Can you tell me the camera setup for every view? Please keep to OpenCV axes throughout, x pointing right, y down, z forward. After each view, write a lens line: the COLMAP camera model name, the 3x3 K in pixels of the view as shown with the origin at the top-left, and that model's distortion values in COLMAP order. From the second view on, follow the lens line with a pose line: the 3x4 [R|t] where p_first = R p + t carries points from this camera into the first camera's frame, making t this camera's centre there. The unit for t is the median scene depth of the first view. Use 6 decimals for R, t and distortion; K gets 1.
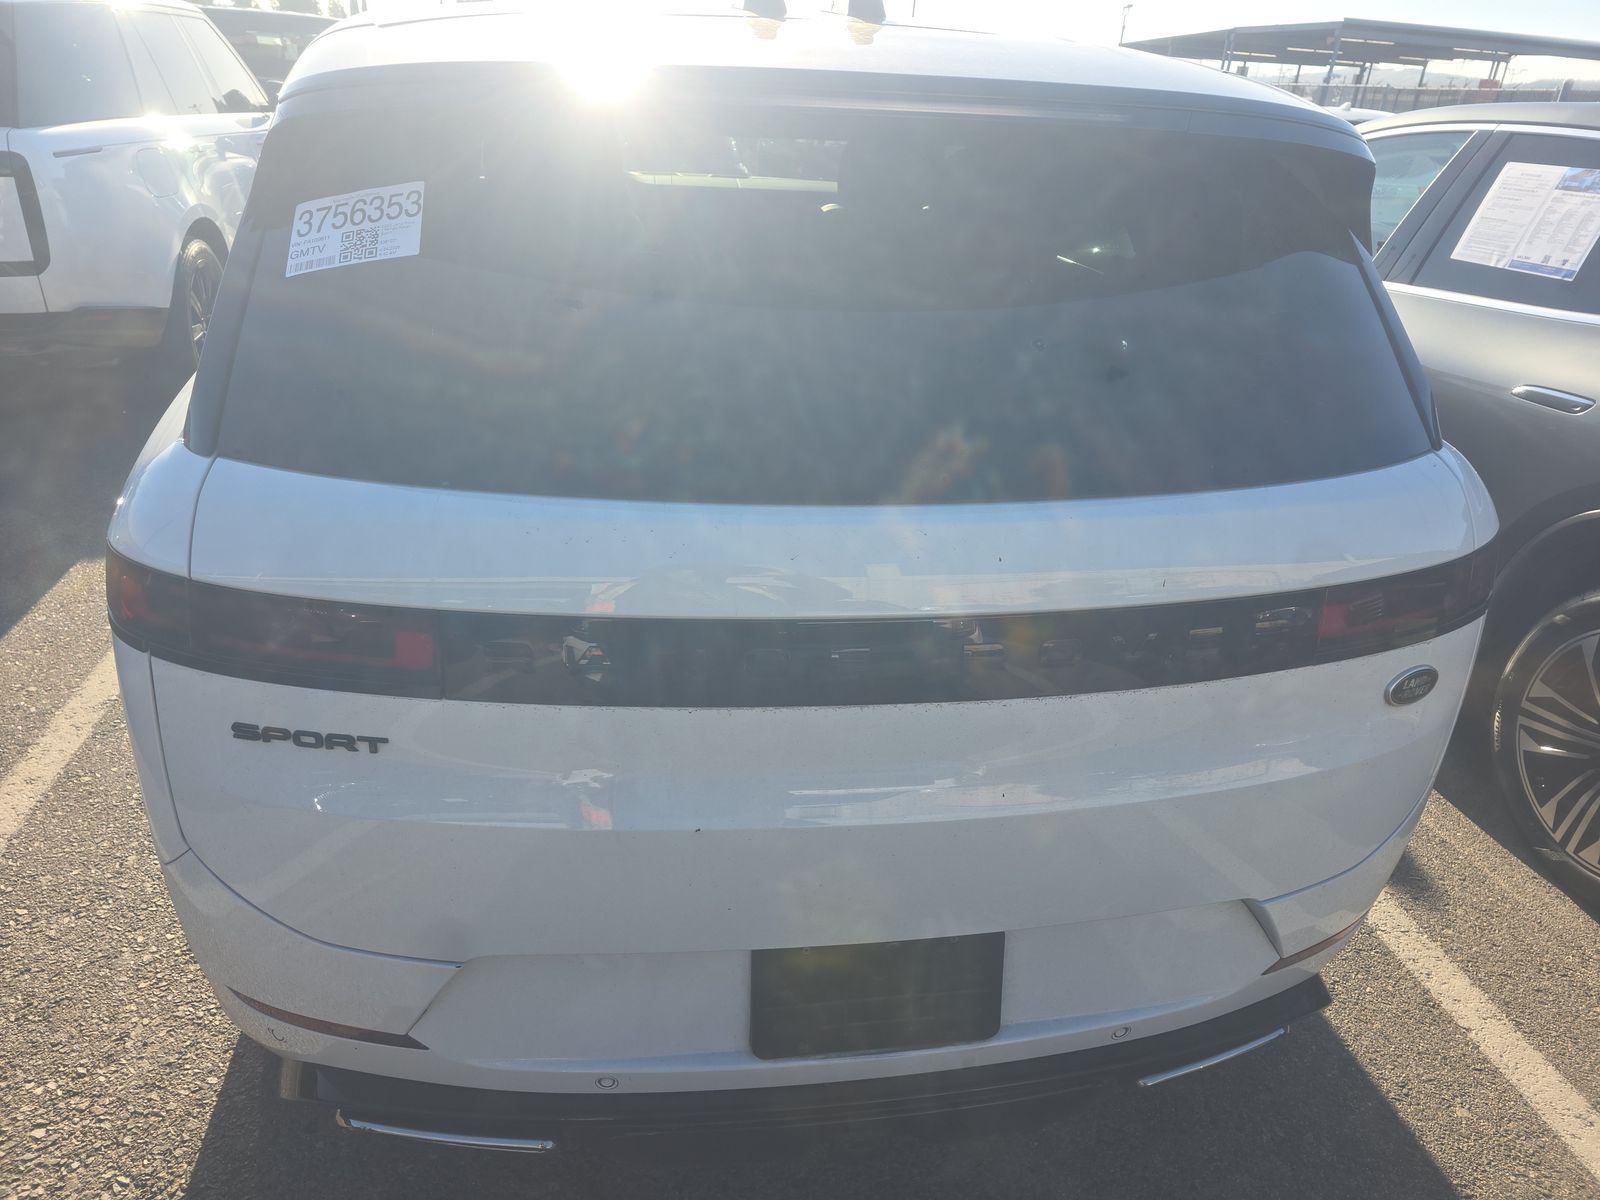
lens RADIAL K [[1056.4, 0, 792.8], [0, 1056.4, 604.1], [0, 0, 1]] dist [0.050665, -0.046976]
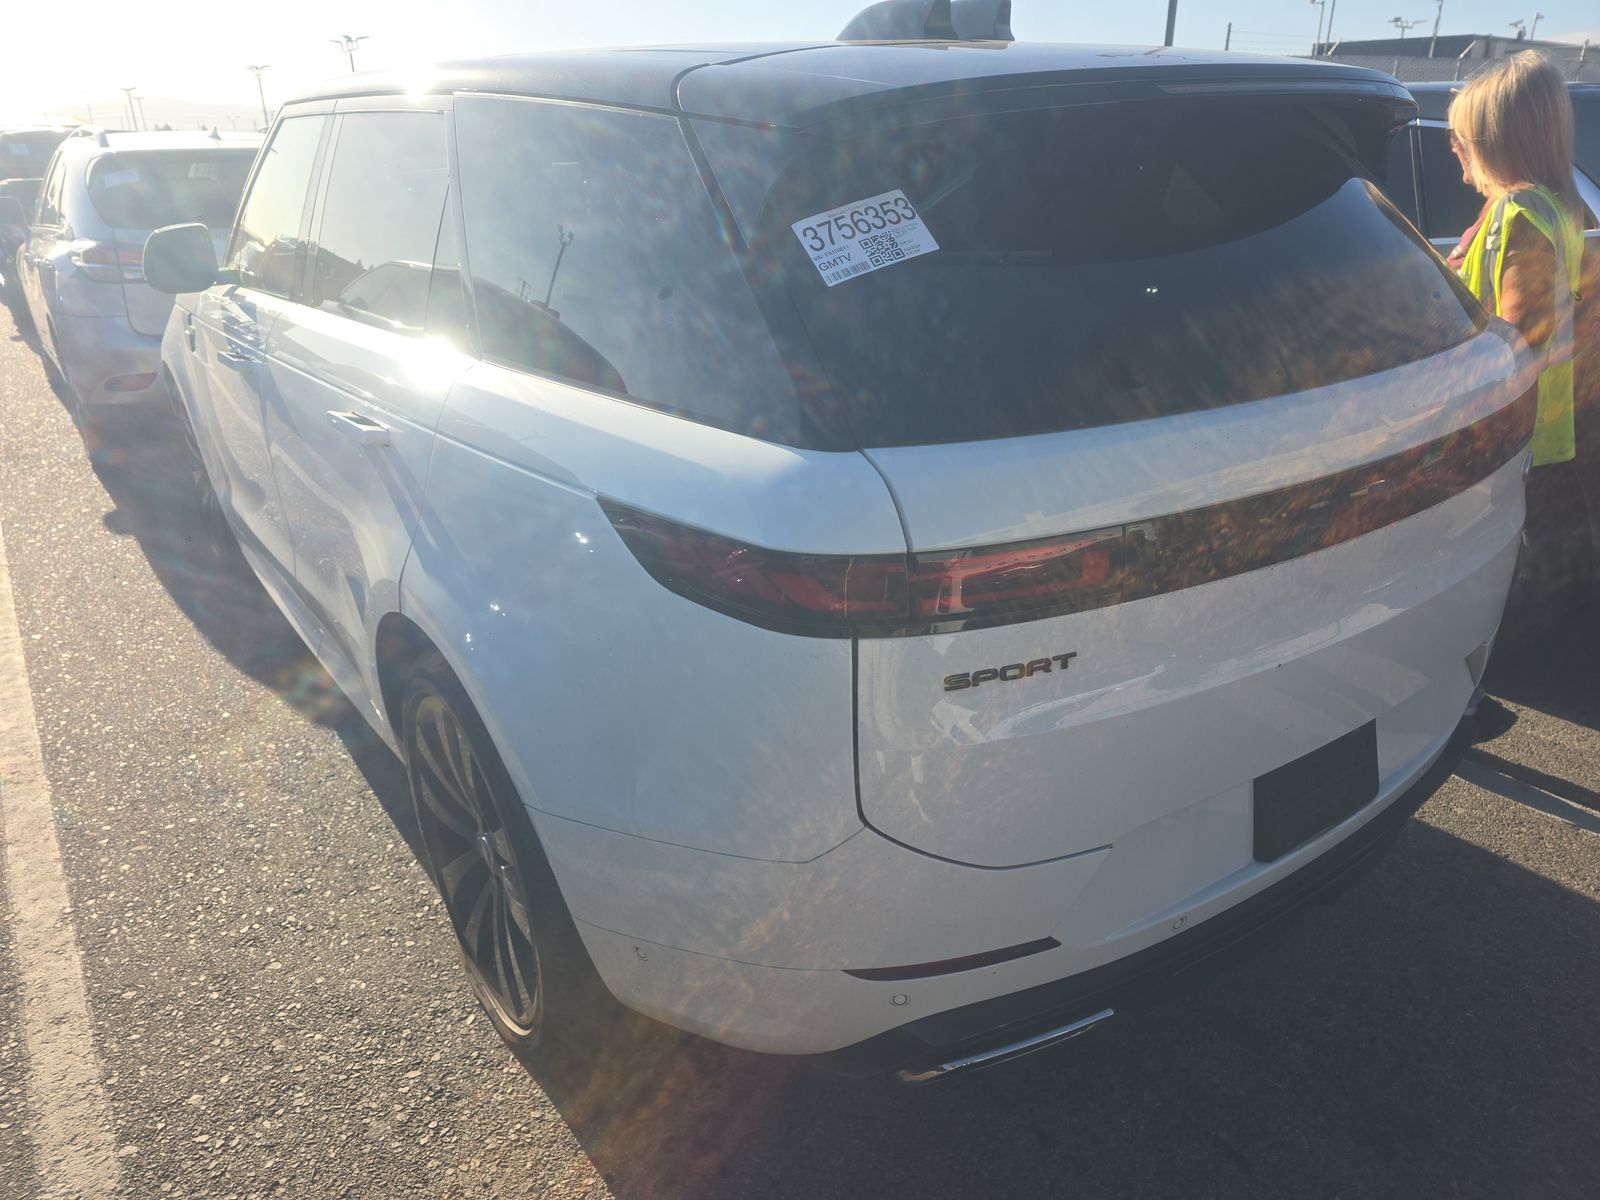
lens RADIAL K [[1056.4, 0, 792.8], [0, 1056.4, 604.1], [0, 0, 1]] dist [0.050665, -0.046976]
pose [[0.897323, -0.241154, 0.369670, -0.925715], [0.256286, 0.966564, 0.008439, -0.010421], [-0.359345, 0.087169, 0.929125, 0.032735]]
